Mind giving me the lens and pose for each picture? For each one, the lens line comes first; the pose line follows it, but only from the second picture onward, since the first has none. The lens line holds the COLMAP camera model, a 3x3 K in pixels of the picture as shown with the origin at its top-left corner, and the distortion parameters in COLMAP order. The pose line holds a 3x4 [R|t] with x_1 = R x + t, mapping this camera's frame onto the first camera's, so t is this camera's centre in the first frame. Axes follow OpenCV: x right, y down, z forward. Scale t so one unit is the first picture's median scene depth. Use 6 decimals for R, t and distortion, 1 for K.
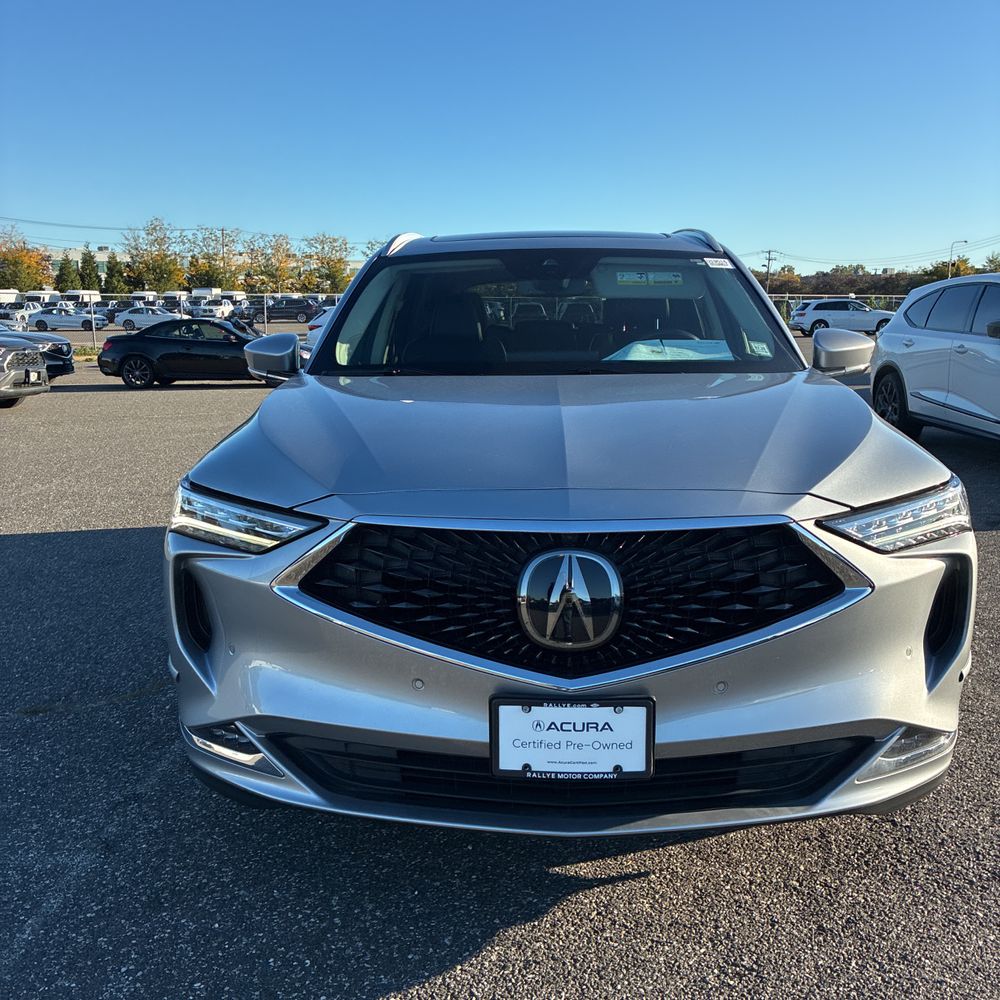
lens RADIAL K [[1013.5, 0, 490.4], [0, 1013.5, 497.8], [0, 0, 1]] dist [0.041028, -0.013652]
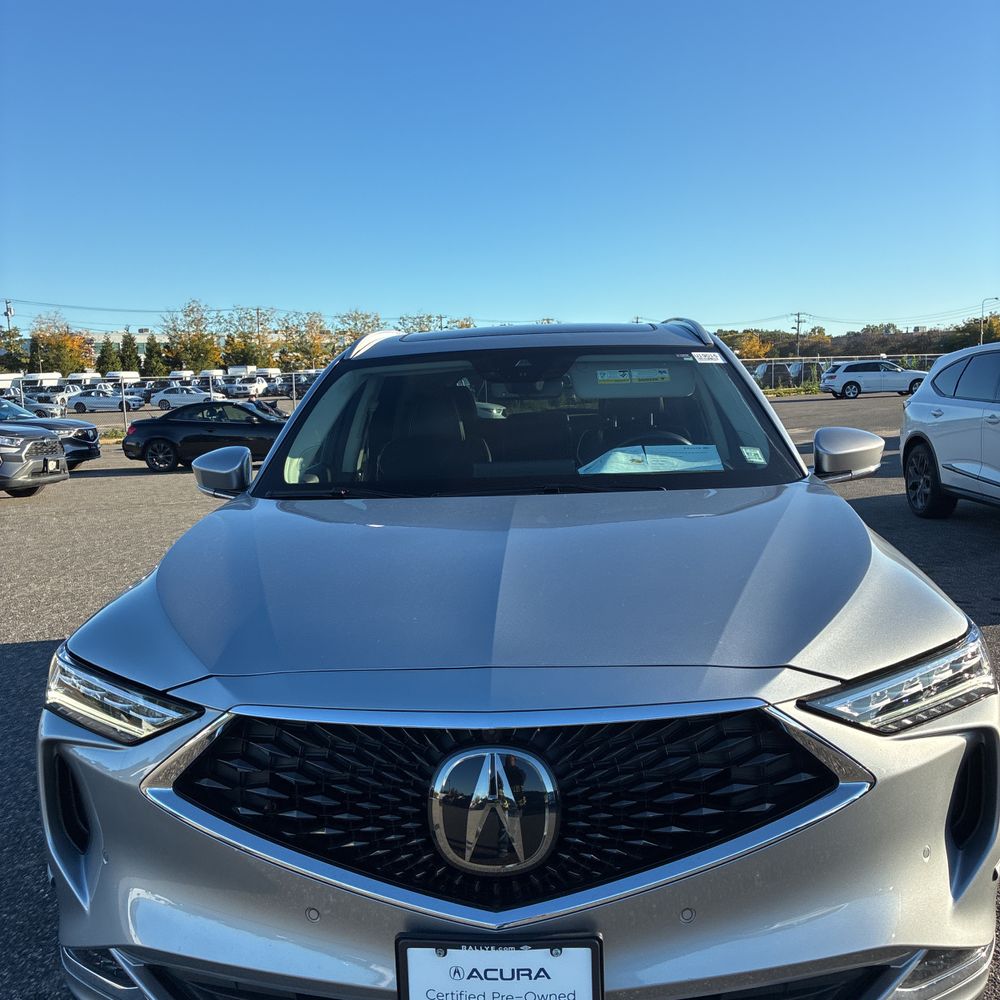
lens RADIAL K [[1013.5, 0, 490.4], [0, 1013.5, 497.8], [0, 0, 1]] dist [0.041028, -0.013652]
pose [[0.999212, -0.022115, -0.032947, 0.088695], [0.019857, 0.997532, -0.067350, -0.076029], [0.034355, 0.066643, 0.997185, 0.144072]]
